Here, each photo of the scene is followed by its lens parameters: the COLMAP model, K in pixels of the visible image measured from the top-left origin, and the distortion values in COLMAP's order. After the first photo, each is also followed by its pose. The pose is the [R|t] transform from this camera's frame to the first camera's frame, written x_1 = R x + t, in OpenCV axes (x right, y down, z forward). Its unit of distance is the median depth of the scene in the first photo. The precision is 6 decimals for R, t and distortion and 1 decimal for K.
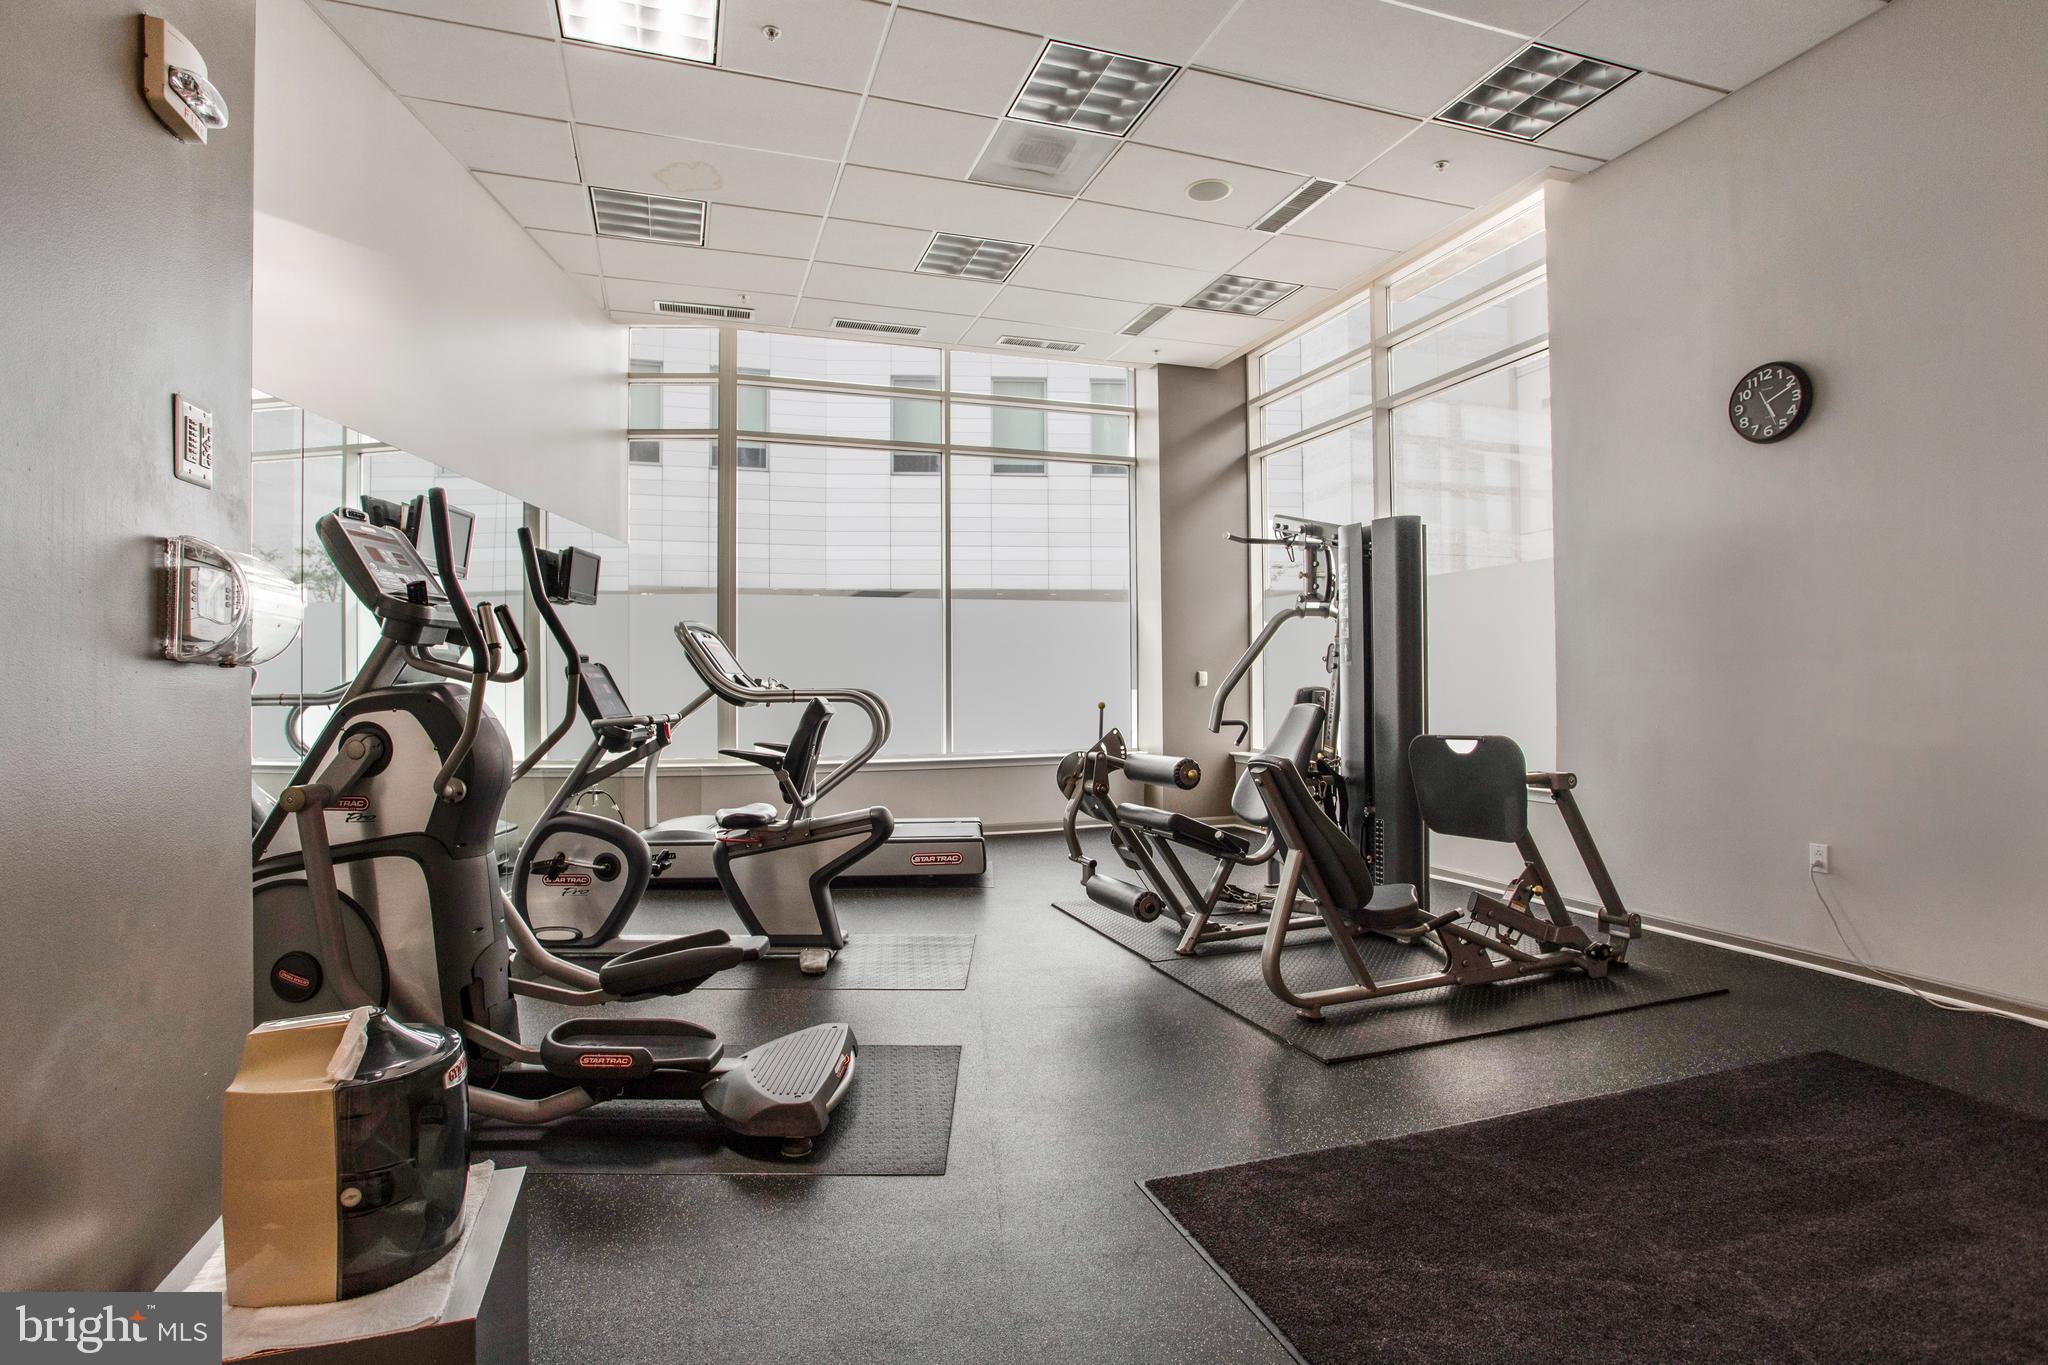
lens RADIAL K [[1005.7, 0, 1027.6], [0, 1005.7, 665.9], [0, 0, 1]] dist [-0.070092, 0.030658]
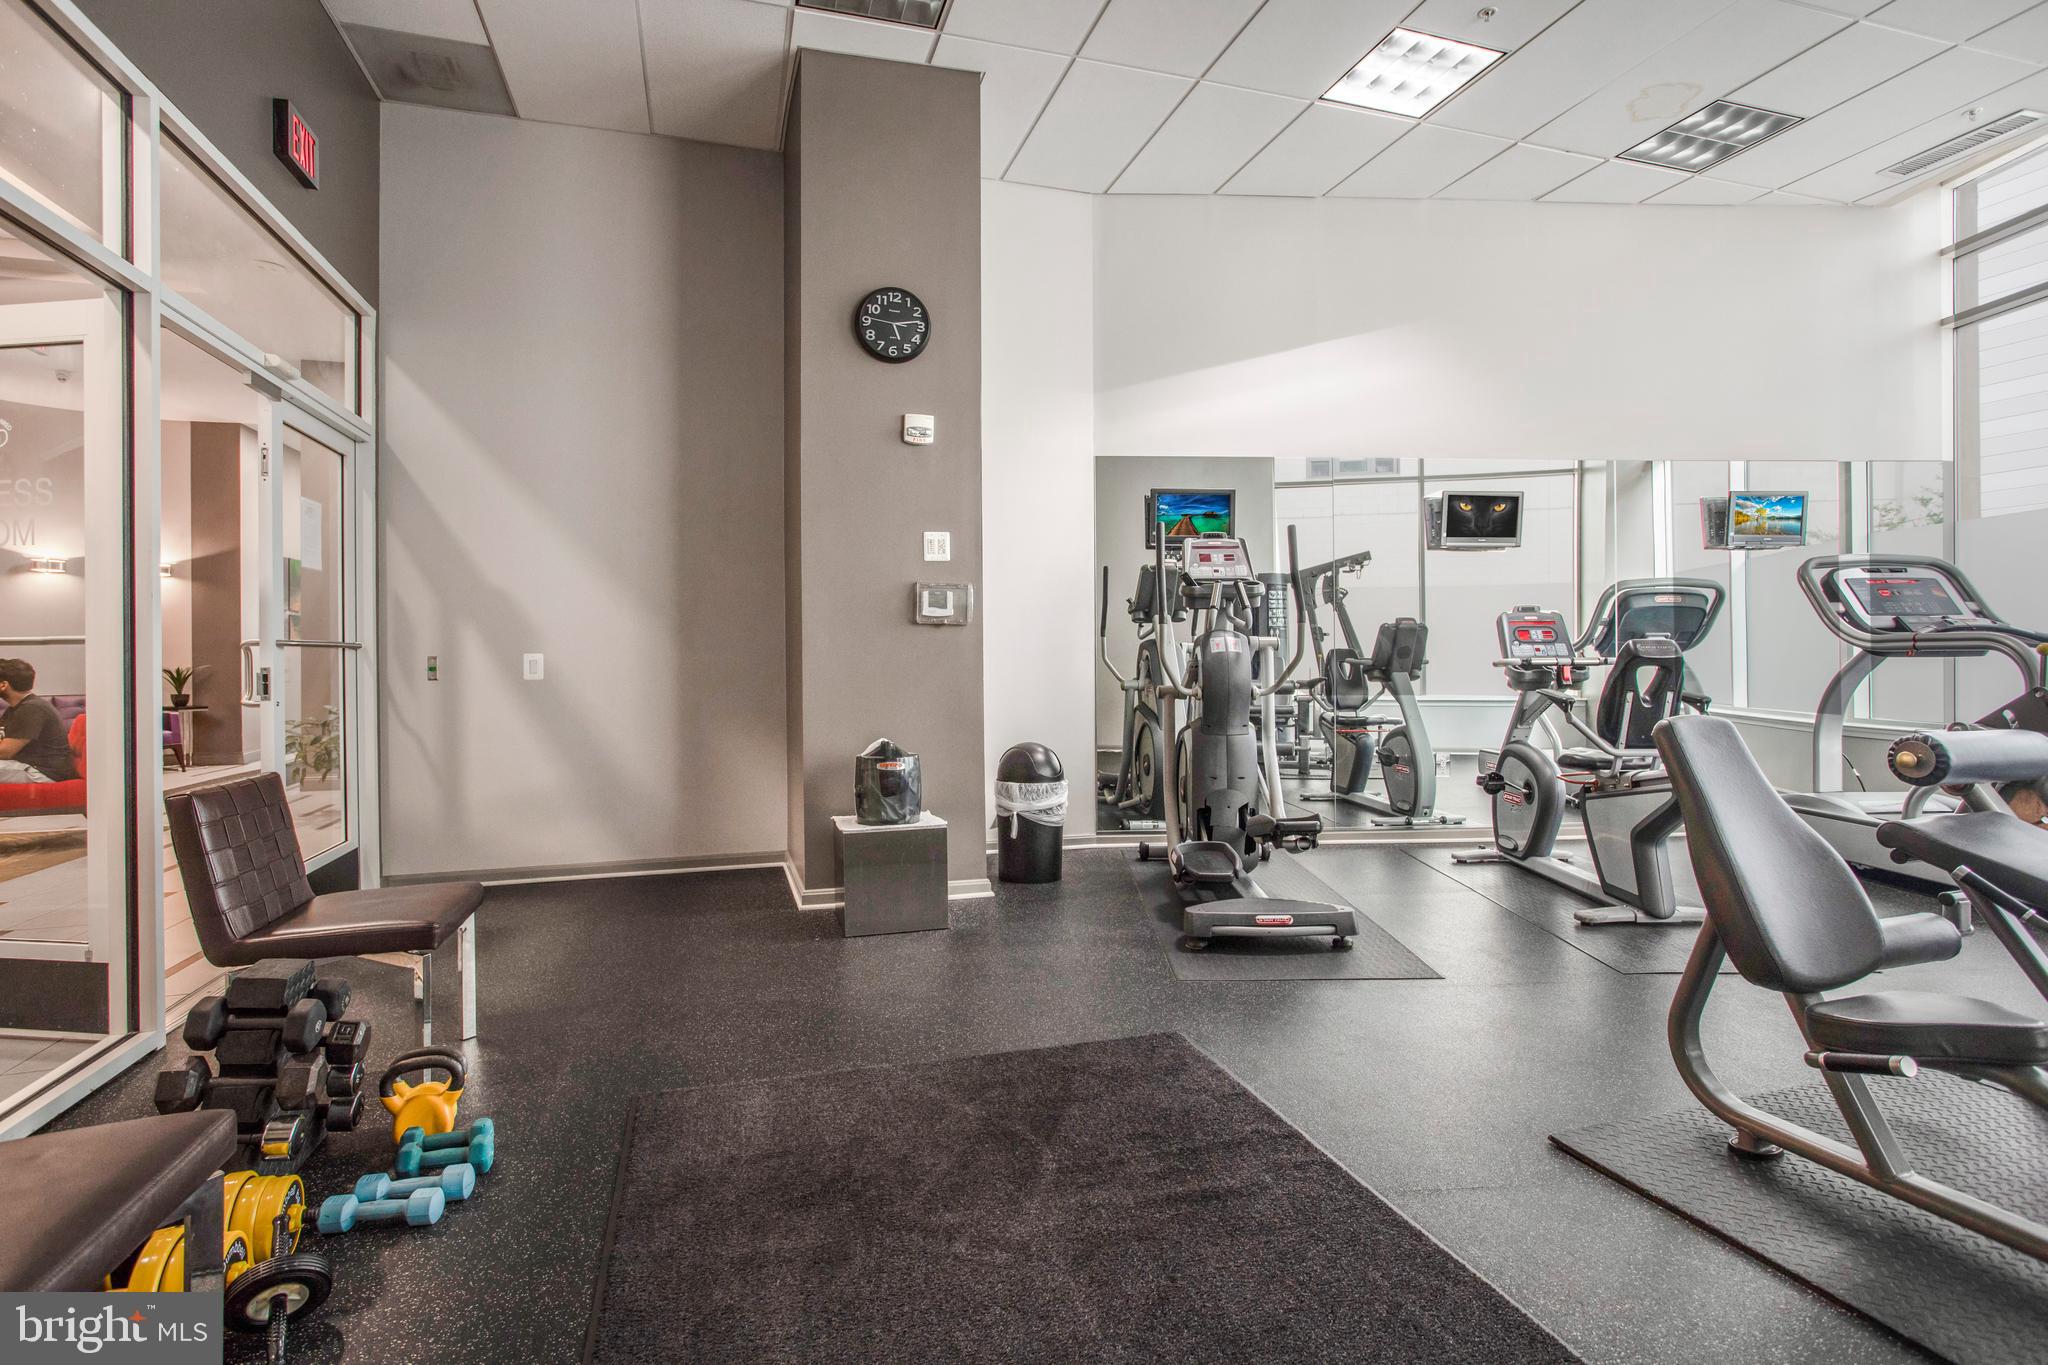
lens RADIAL K [[1005.7, 0, 1027.6], [0, 1005.7, 665.9], [0, 0, 1]] dist [-0.070092, 0.030658]
pose [[-0.038268, 0.012051, -0.999195, 0.875449], [0.020154, 0.999733, 0.011286, 0.041178], [0.999064, -0.019706, -0.038501, 0.571916]]
